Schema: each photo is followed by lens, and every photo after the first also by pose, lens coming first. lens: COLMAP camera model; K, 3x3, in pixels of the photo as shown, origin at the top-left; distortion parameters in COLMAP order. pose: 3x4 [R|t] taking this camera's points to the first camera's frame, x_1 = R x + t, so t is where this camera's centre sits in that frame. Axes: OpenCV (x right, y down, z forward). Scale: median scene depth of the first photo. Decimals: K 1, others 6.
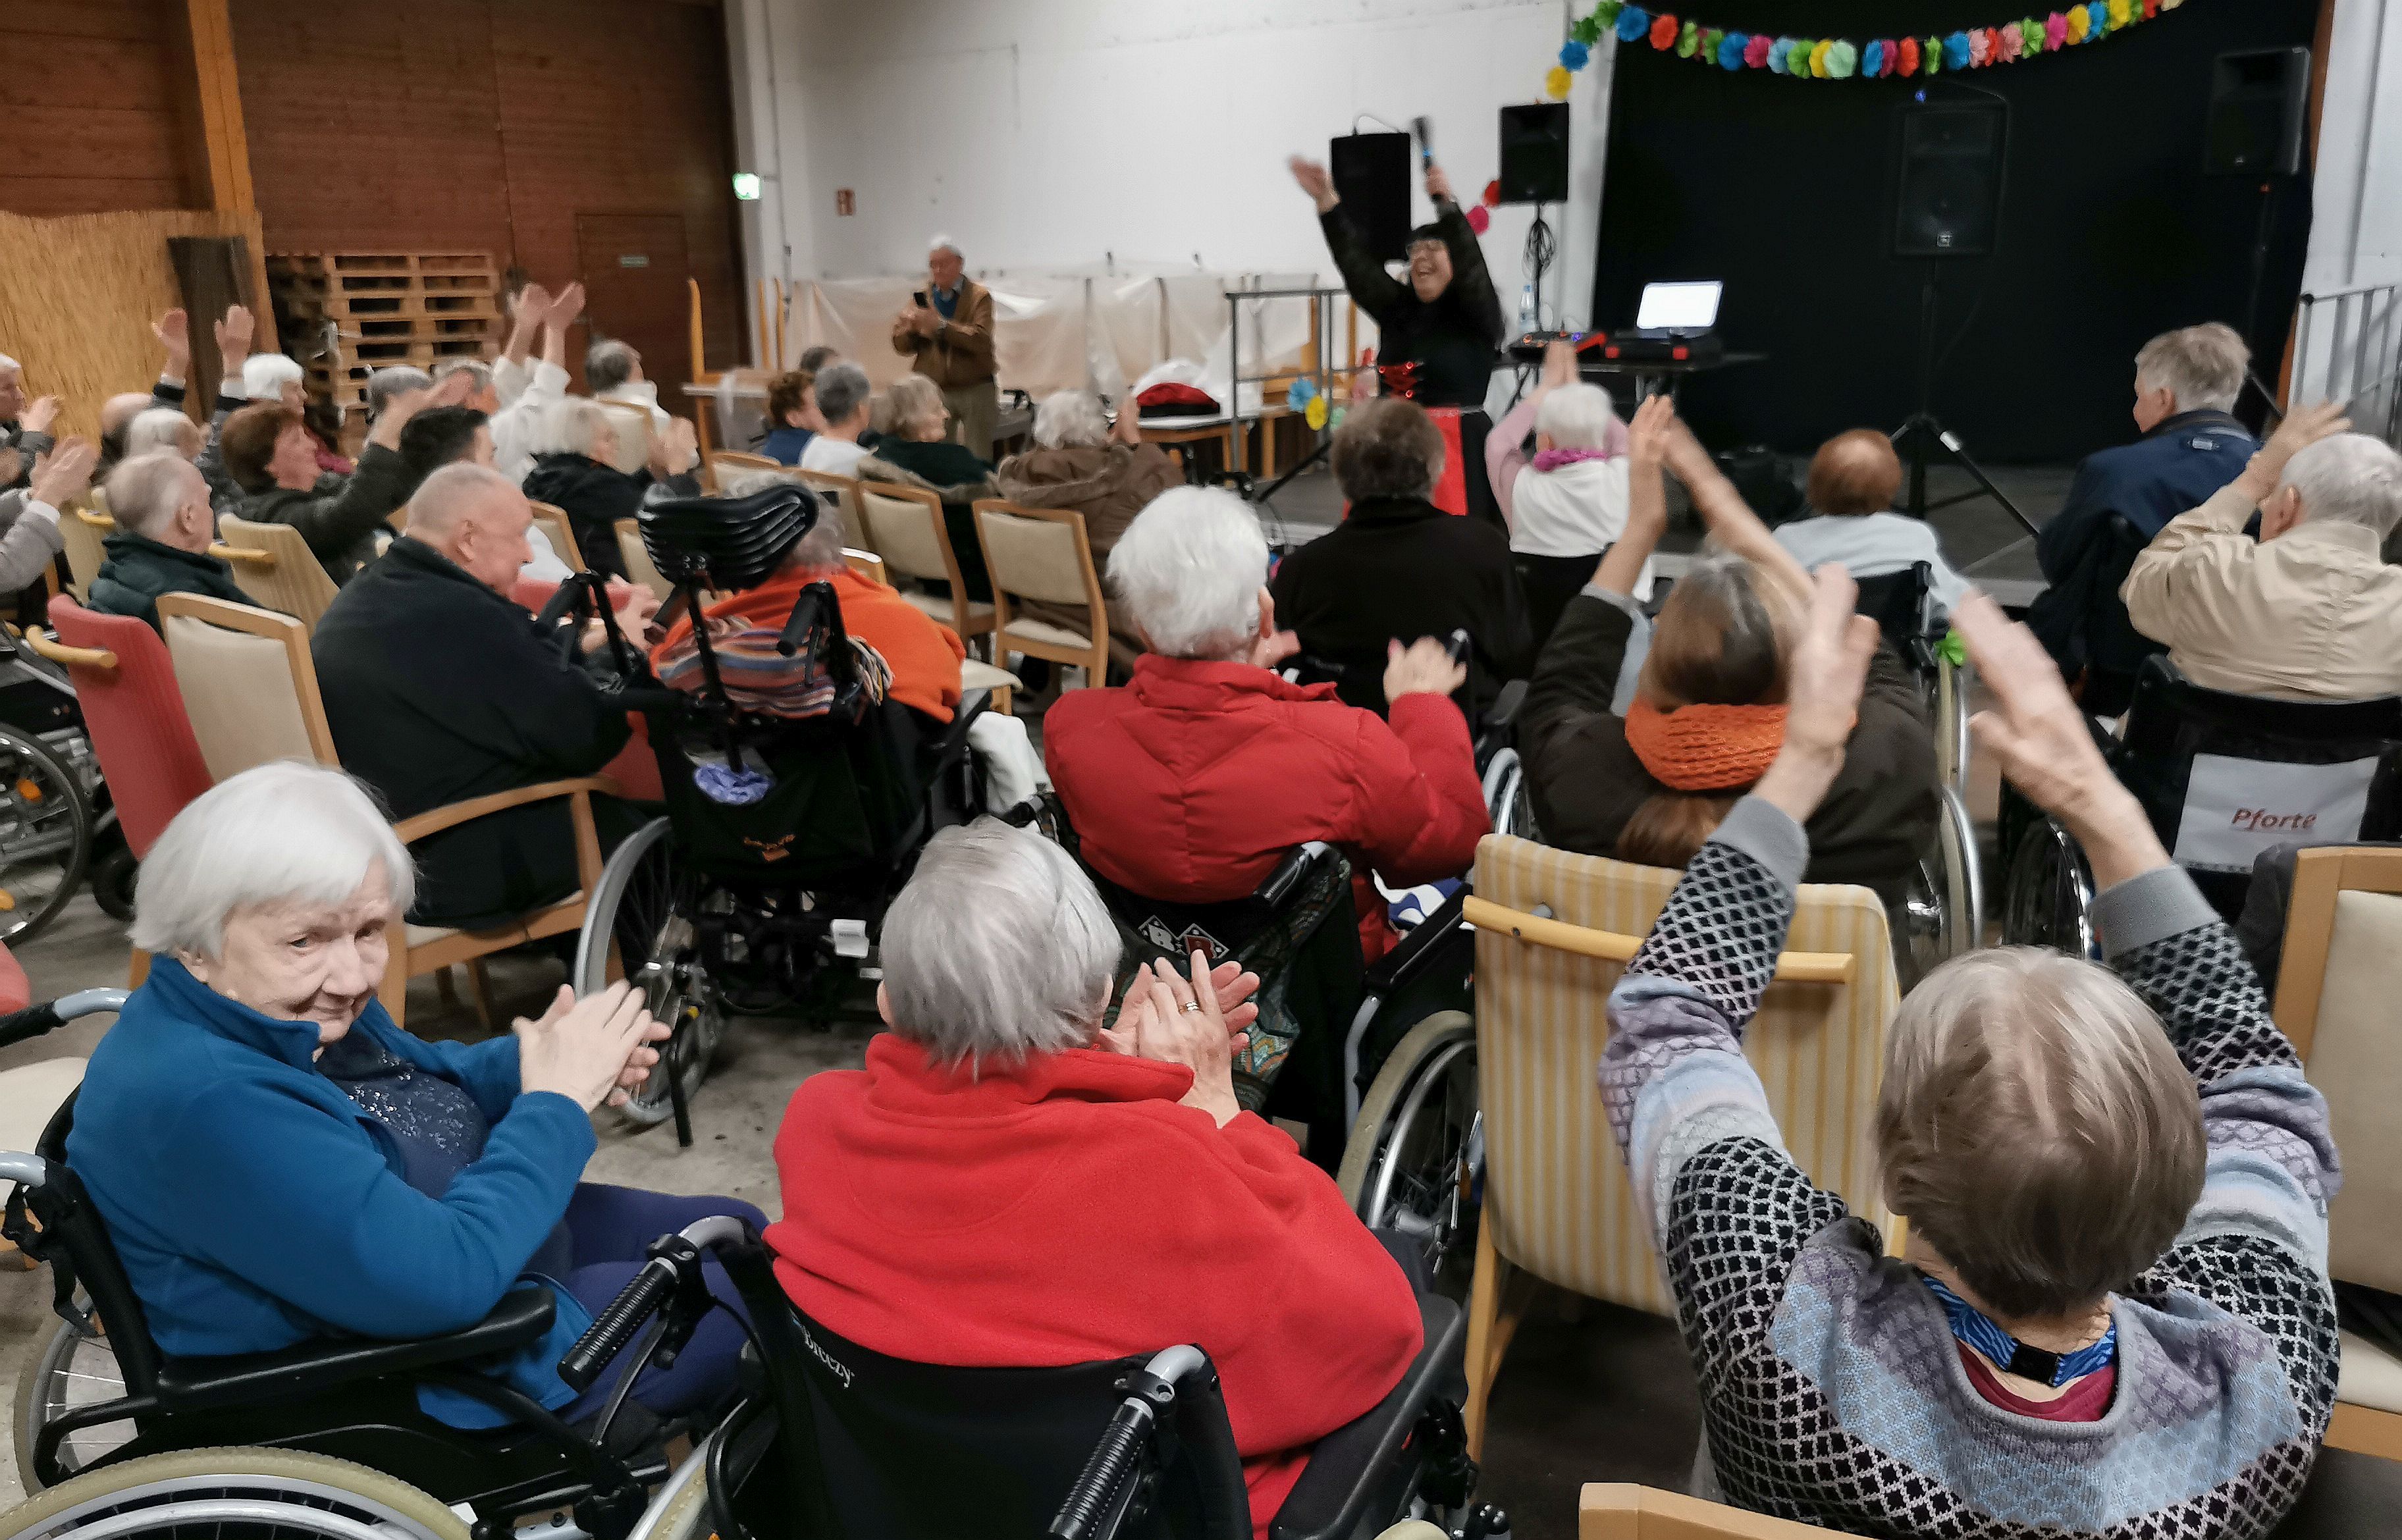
lens RADIAL K [[1873.3, 0, 1249.9], [0, 1873.3, 731.8], [0, 0, 1]] dist [0.051461, -0.085095]
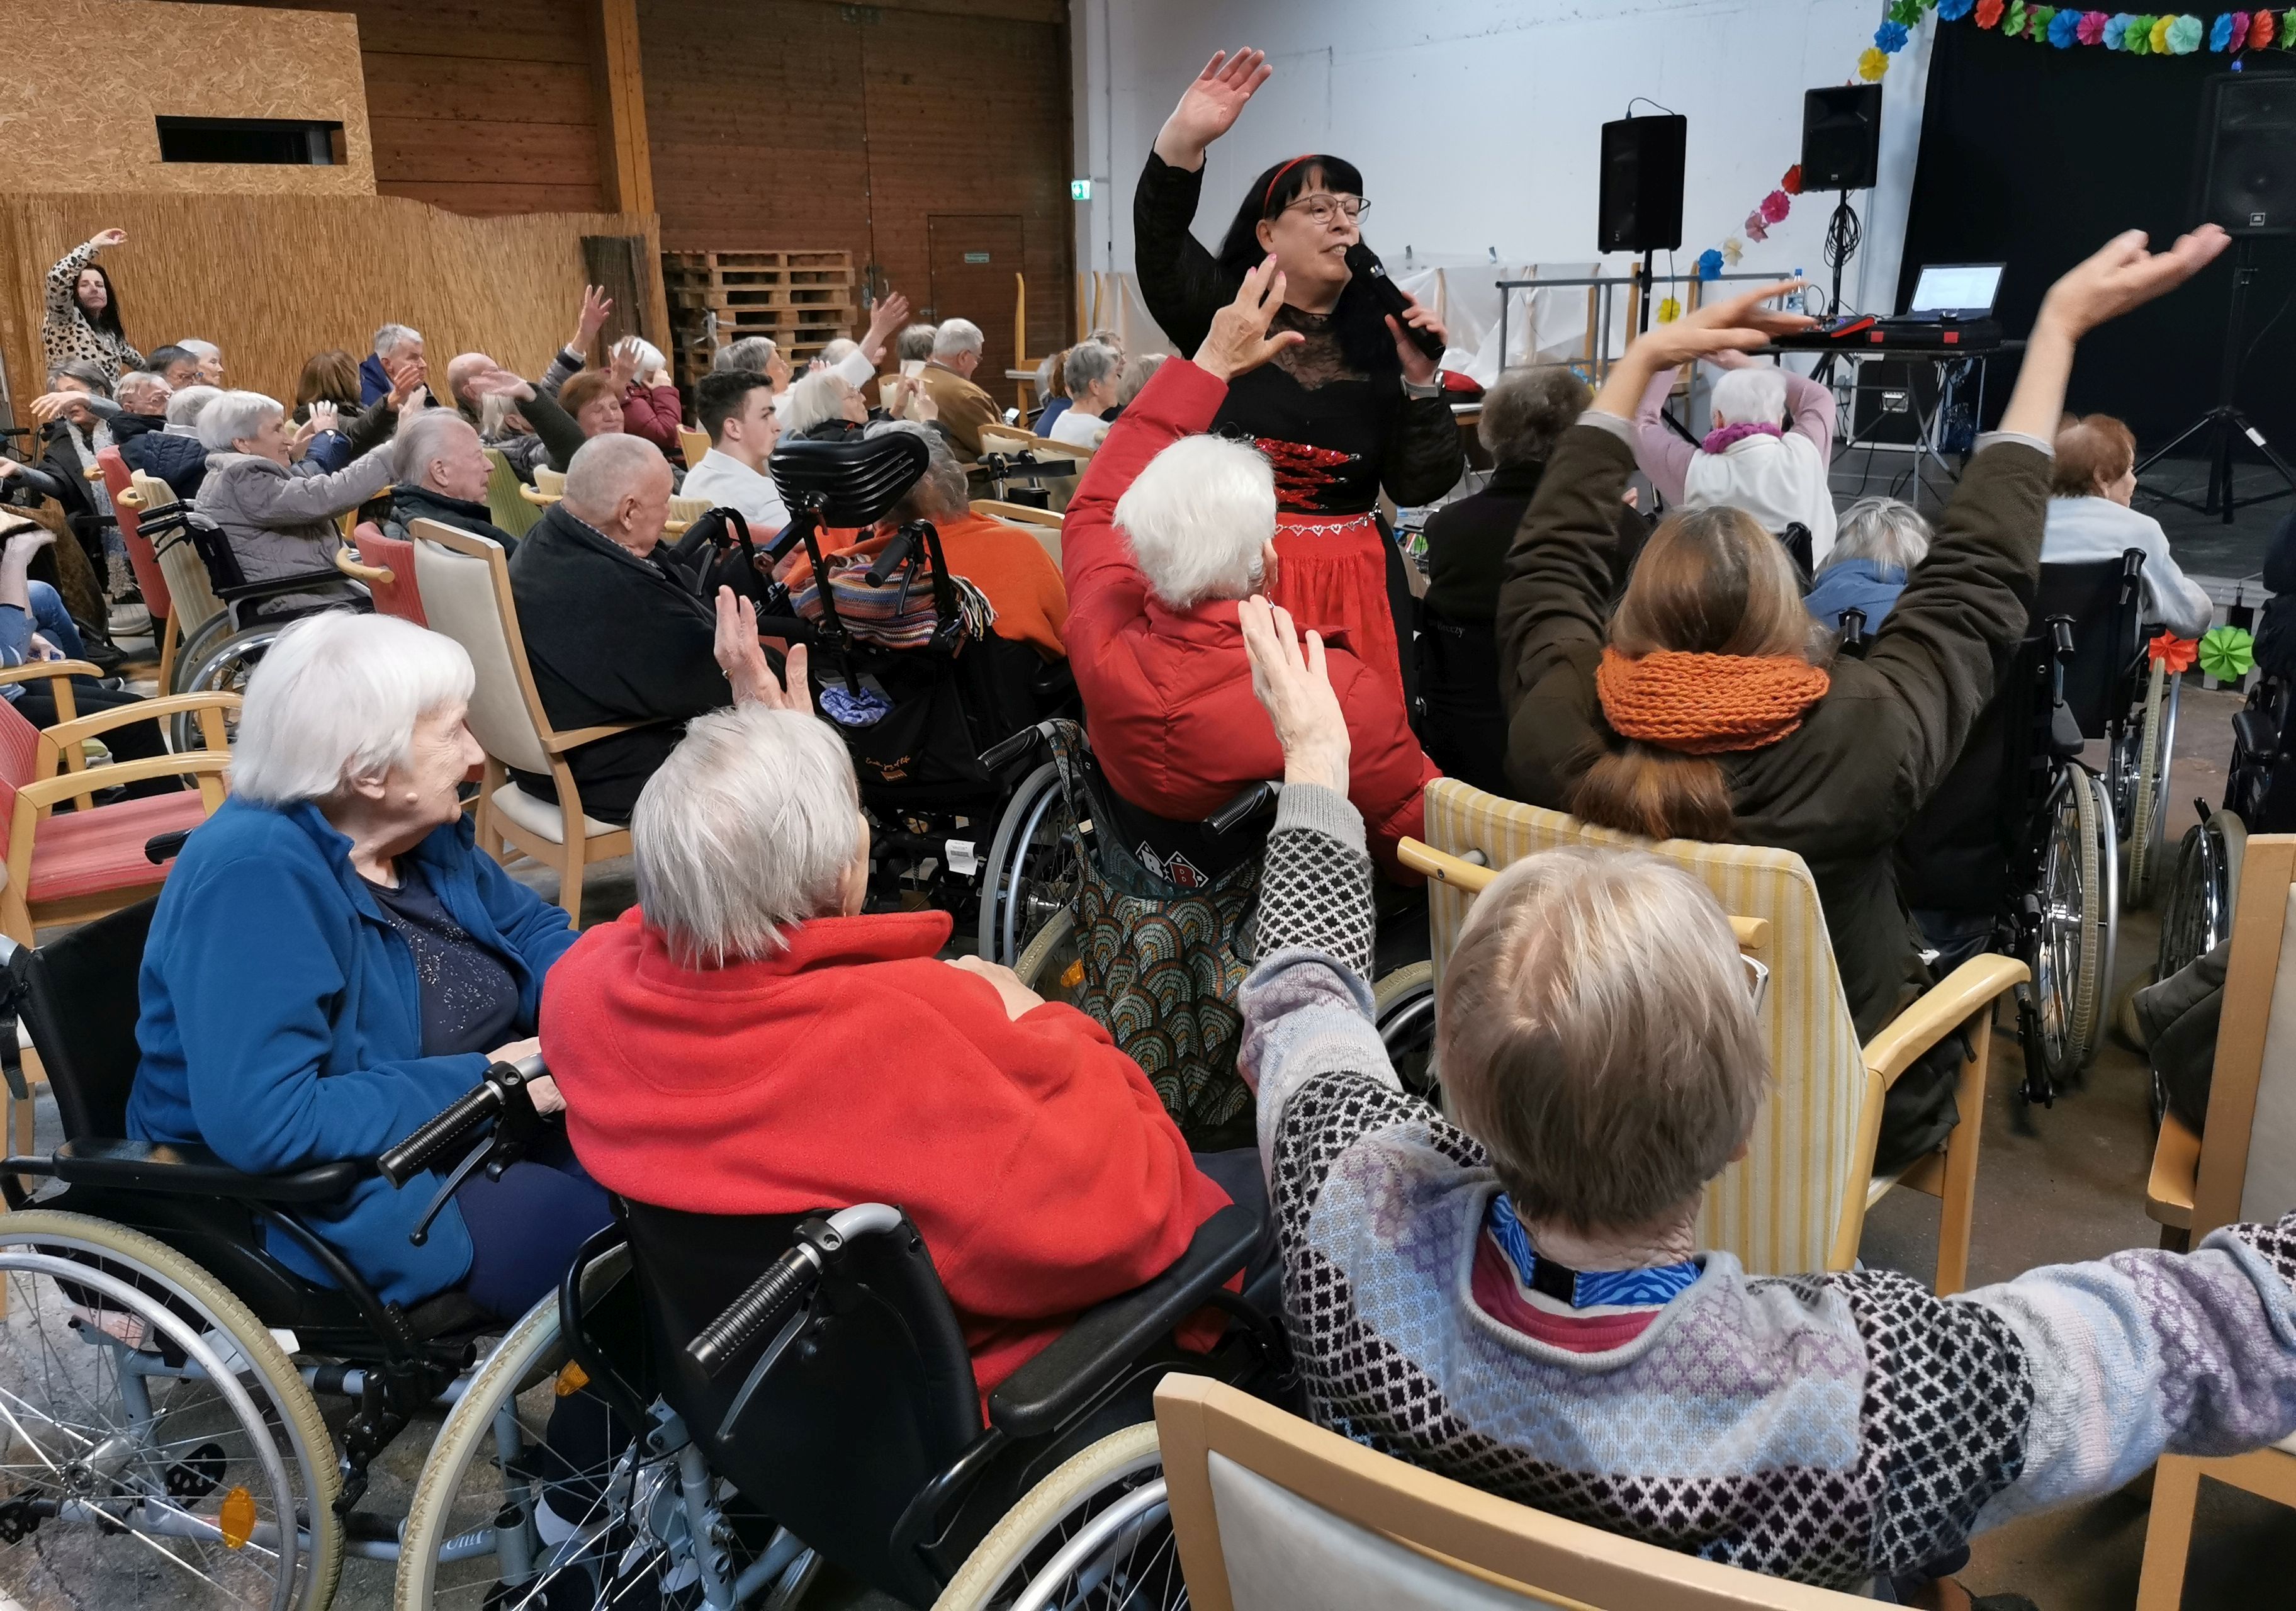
lens RADIAL K [[1786.8, 0, 1140.2], [0, 1786.8, 724.4], [0, 0, 1]] dist [0.062044, -0.092472]
pose [[0.969855, 0.056977, -0.236929, 0.039411], [-0.055669, 0.998375, 0.012214, 0.004603], [0.237240, 0.001344, 0.971450, 0.007398]]
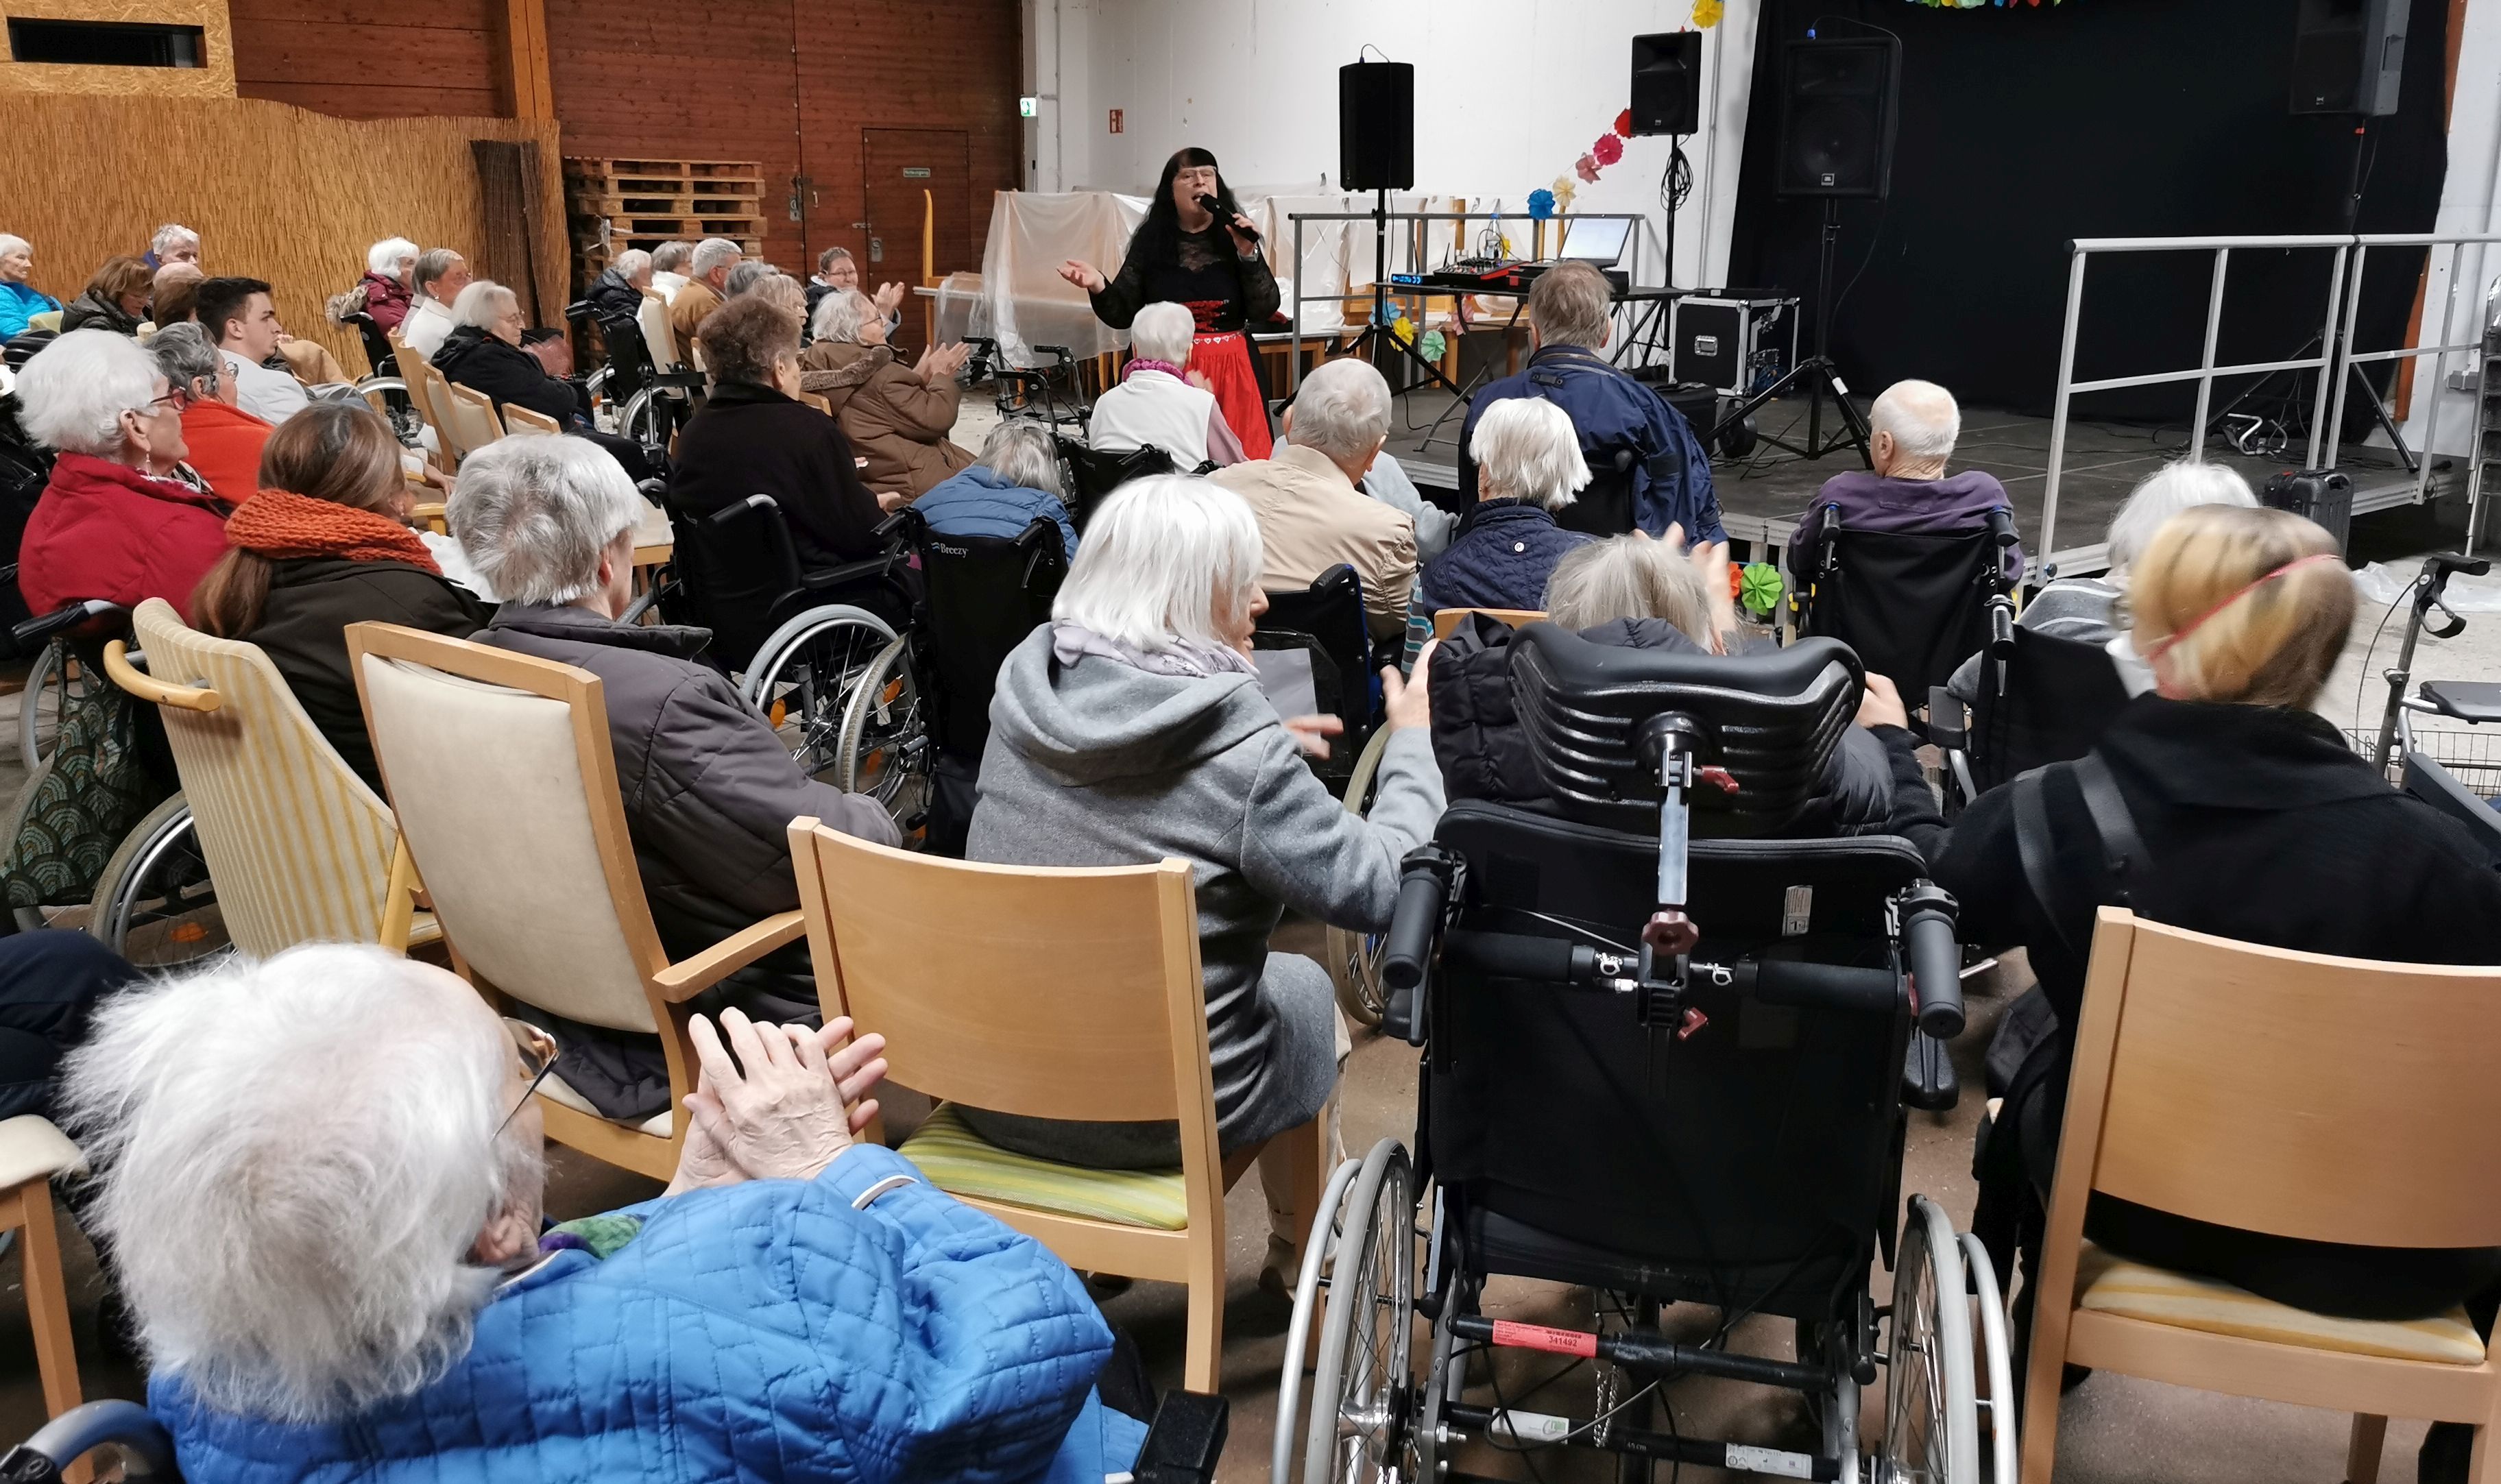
lens RADIAL K [[1934.8, 0, 1260.1], [0, 1934.8, 653.7], [0, 0, 1]] dist [0.046951, -0.071318]
pose [[0.961724, 0.088132, -0.259462, 0.242580], [-0.090117, 0.995922, 0.004256, 0.004810], [0.258779, 0.019289, 0.965744, -0.032778]]
